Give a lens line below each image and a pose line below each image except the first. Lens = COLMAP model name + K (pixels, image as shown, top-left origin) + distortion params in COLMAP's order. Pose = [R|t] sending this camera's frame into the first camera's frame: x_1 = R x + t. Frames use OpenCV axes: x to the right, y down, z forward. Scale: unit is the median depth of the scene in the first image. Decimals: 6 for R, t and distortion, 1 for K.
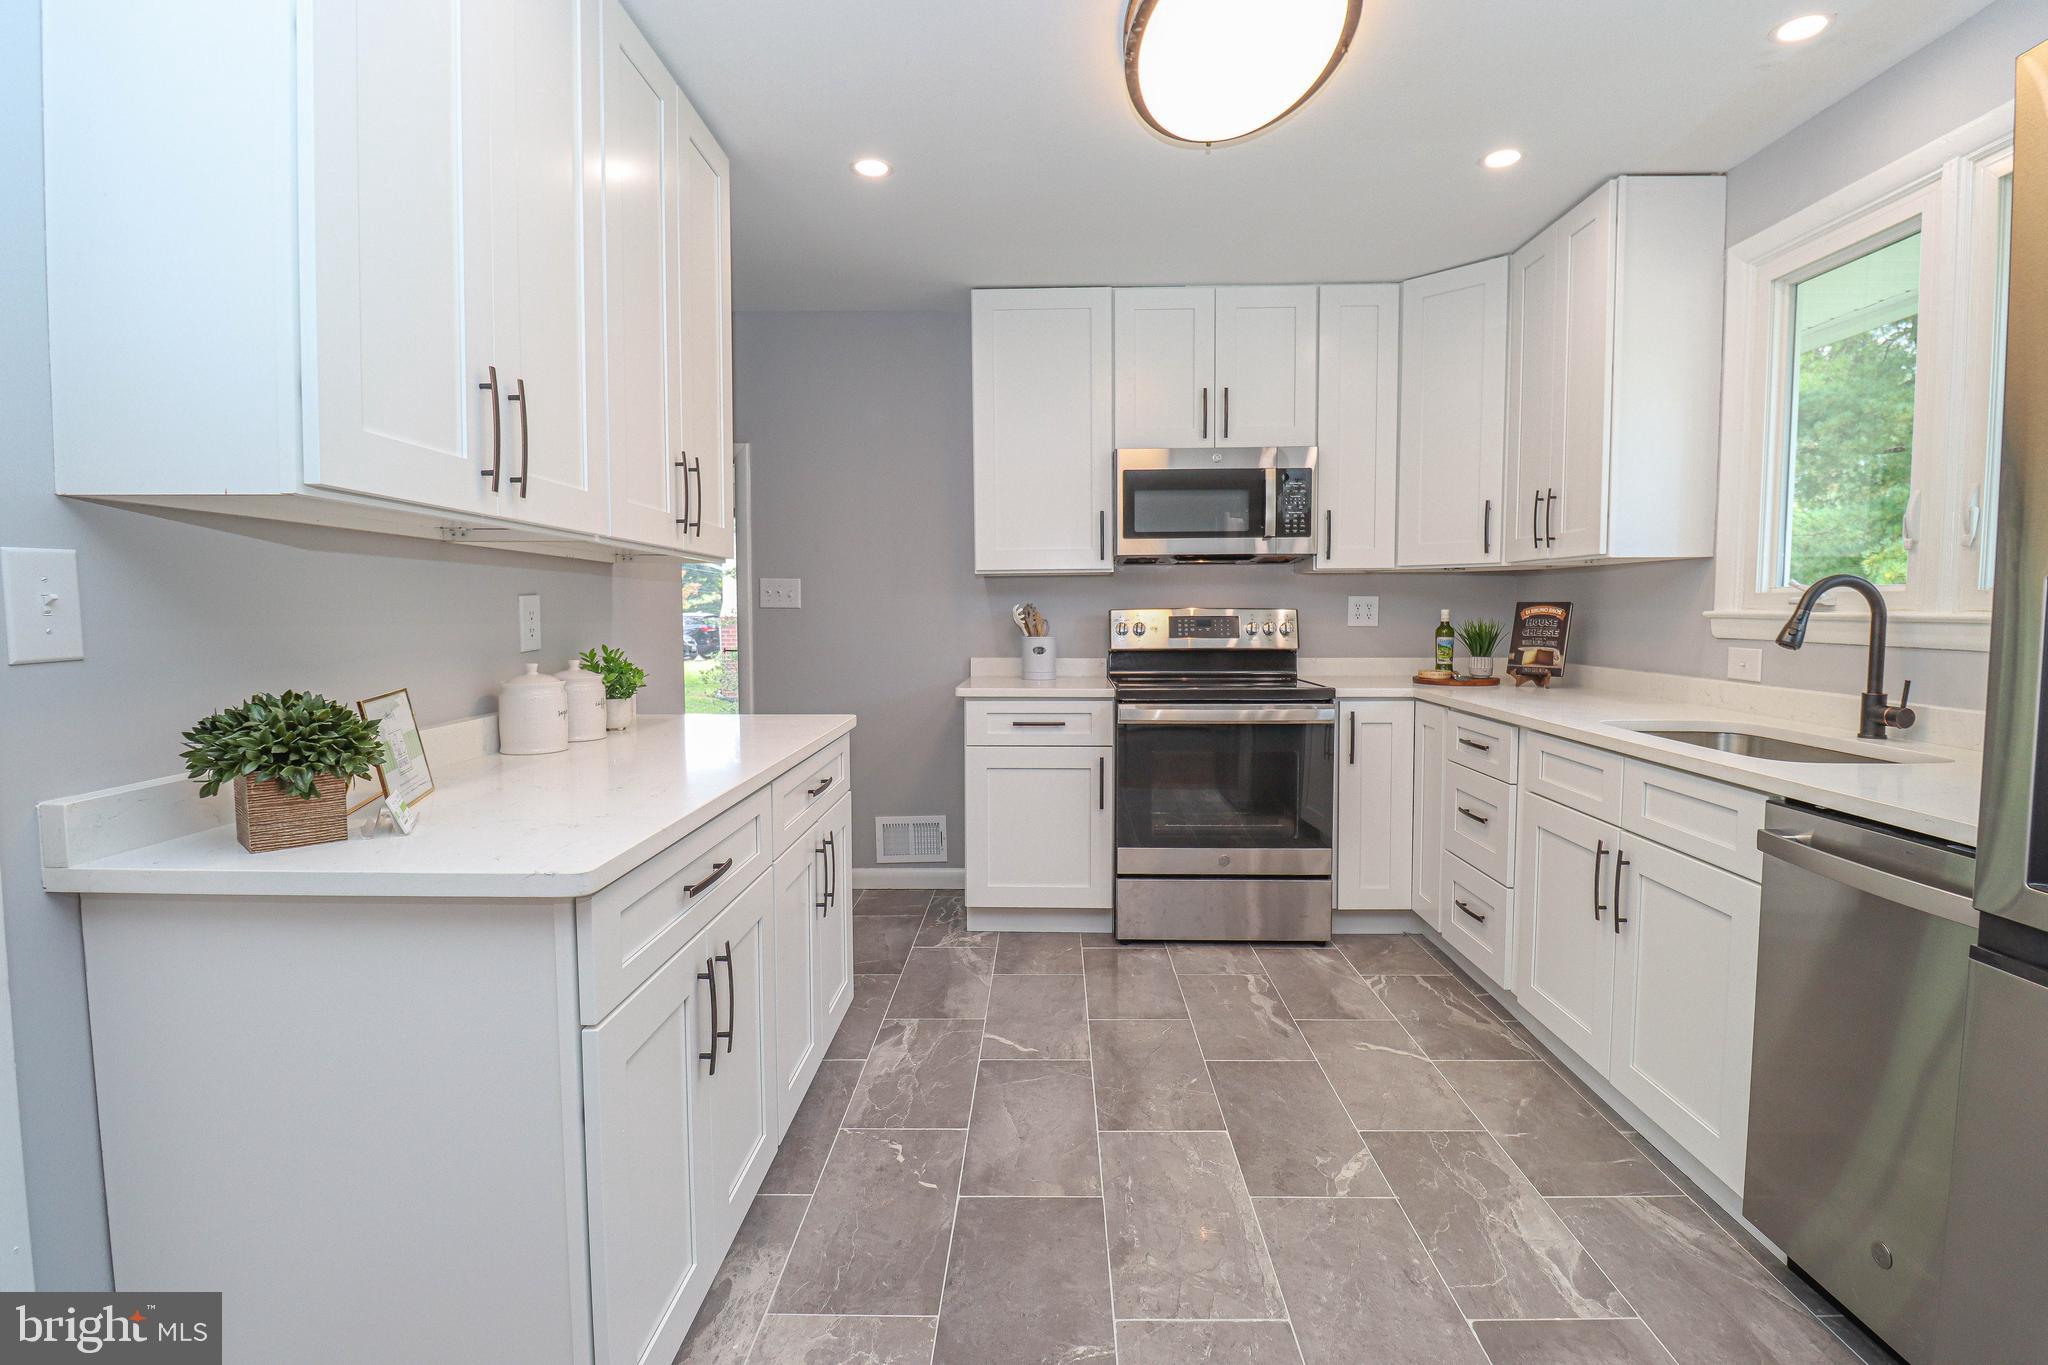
lens RADIAL K [[984.0, 0, 1029.4], [0, 984.0, 673.4], [0, 0, 1]] dist [-0.008458, -0.009968]
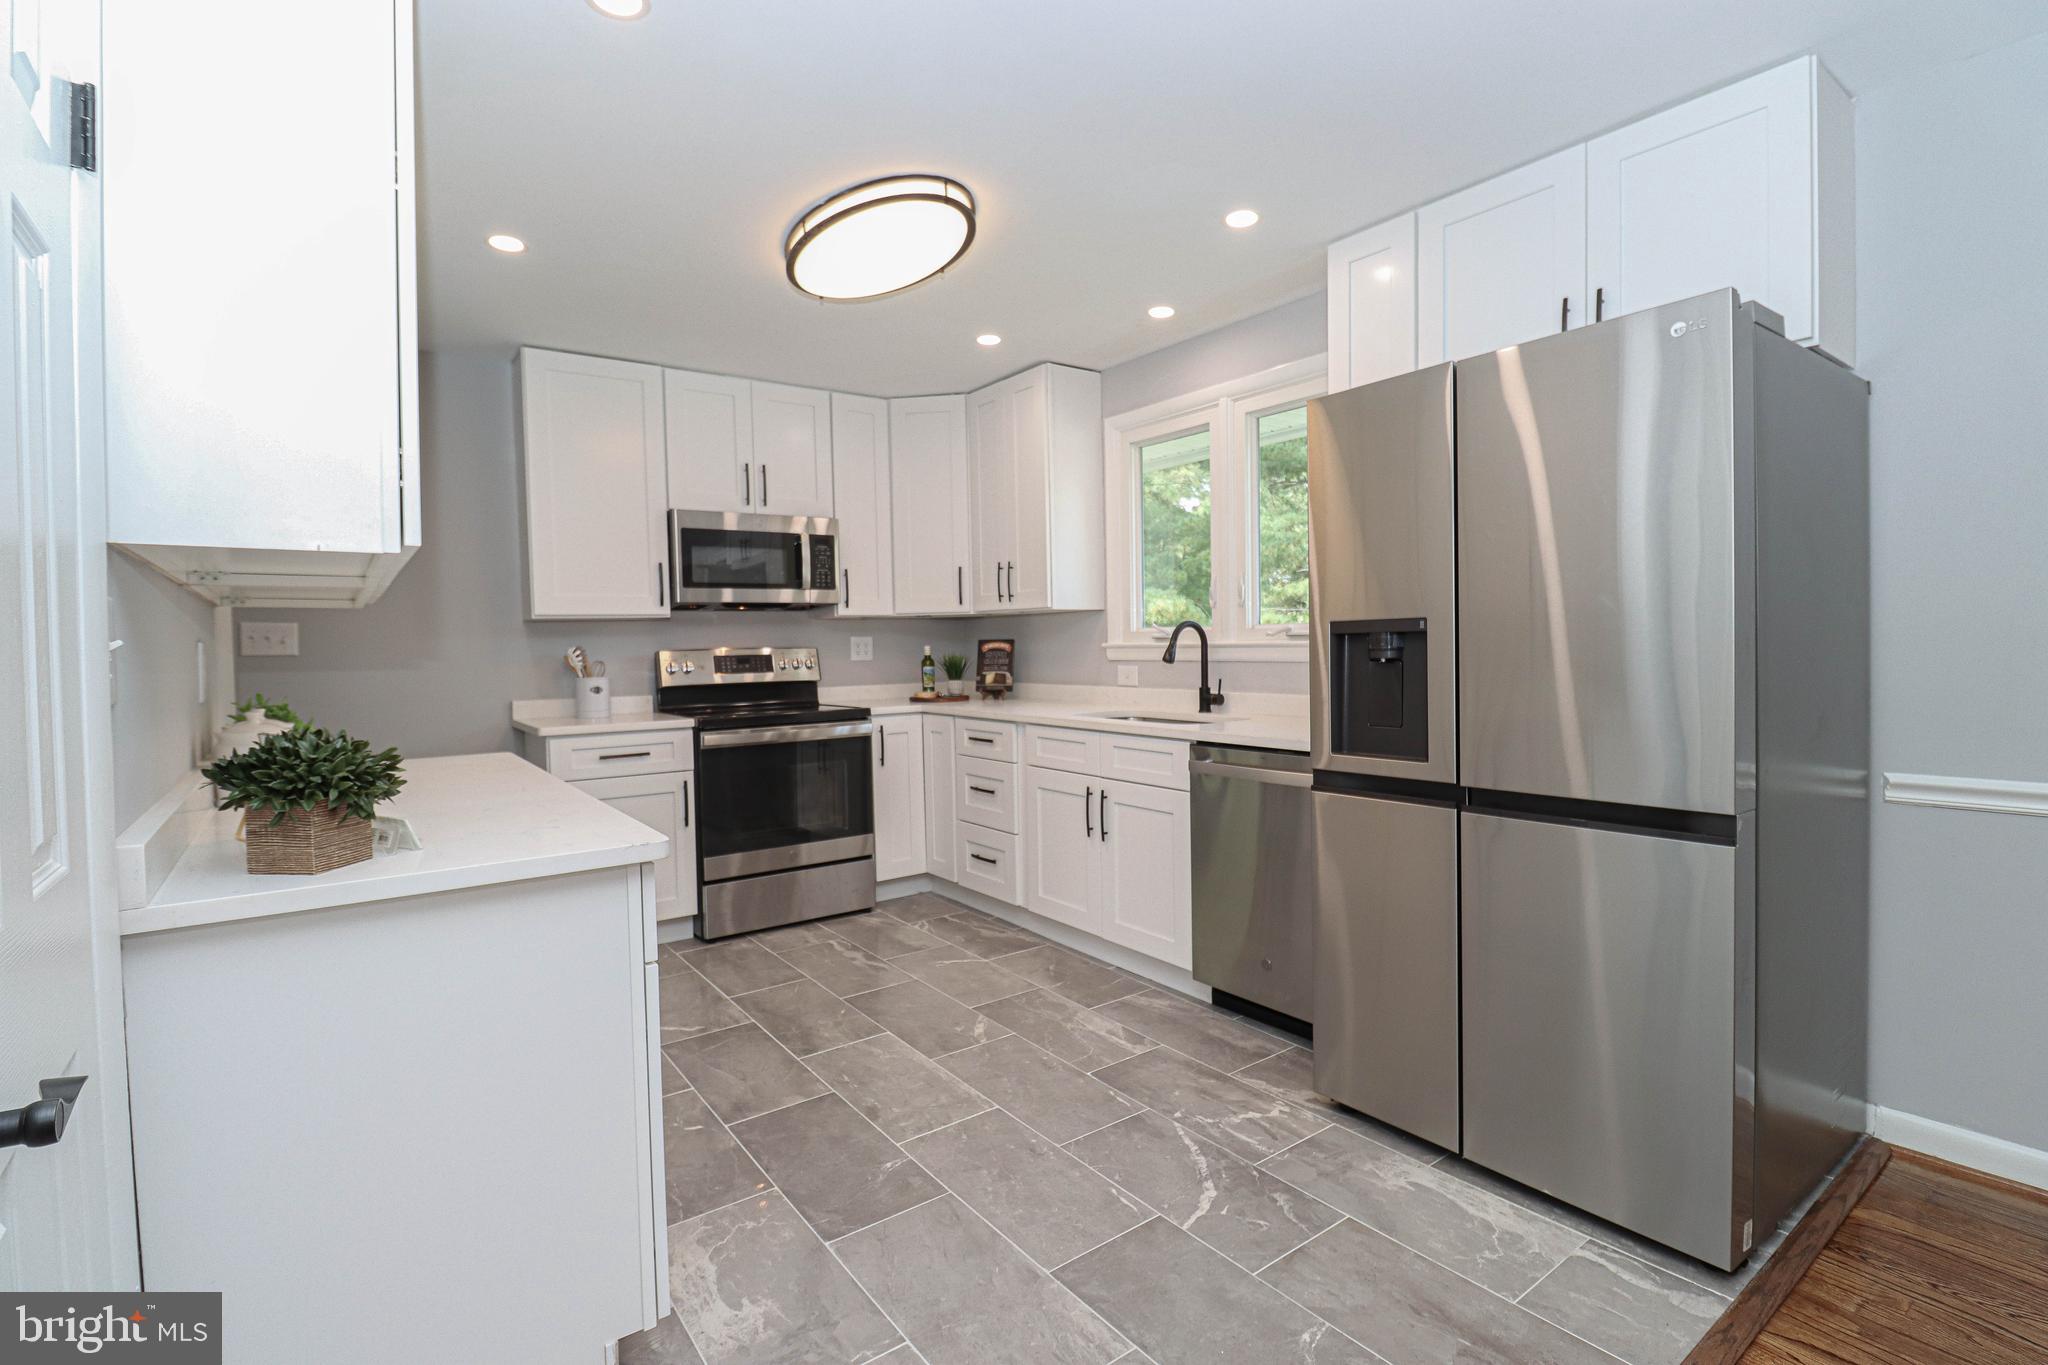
lens RADIAL K [[984.0, 0, 1018.8], [0, 984.0, 673.3], [0, 0, 1]] dist [-0.008458, -0.009968]
pose [[0.789024, -0.030336, 0.613613, -0.364886], [0.057334, 0.998057, -0.024381, 0.014022], [-0.611681, 0.054418, 0.789231, -0.156166]]
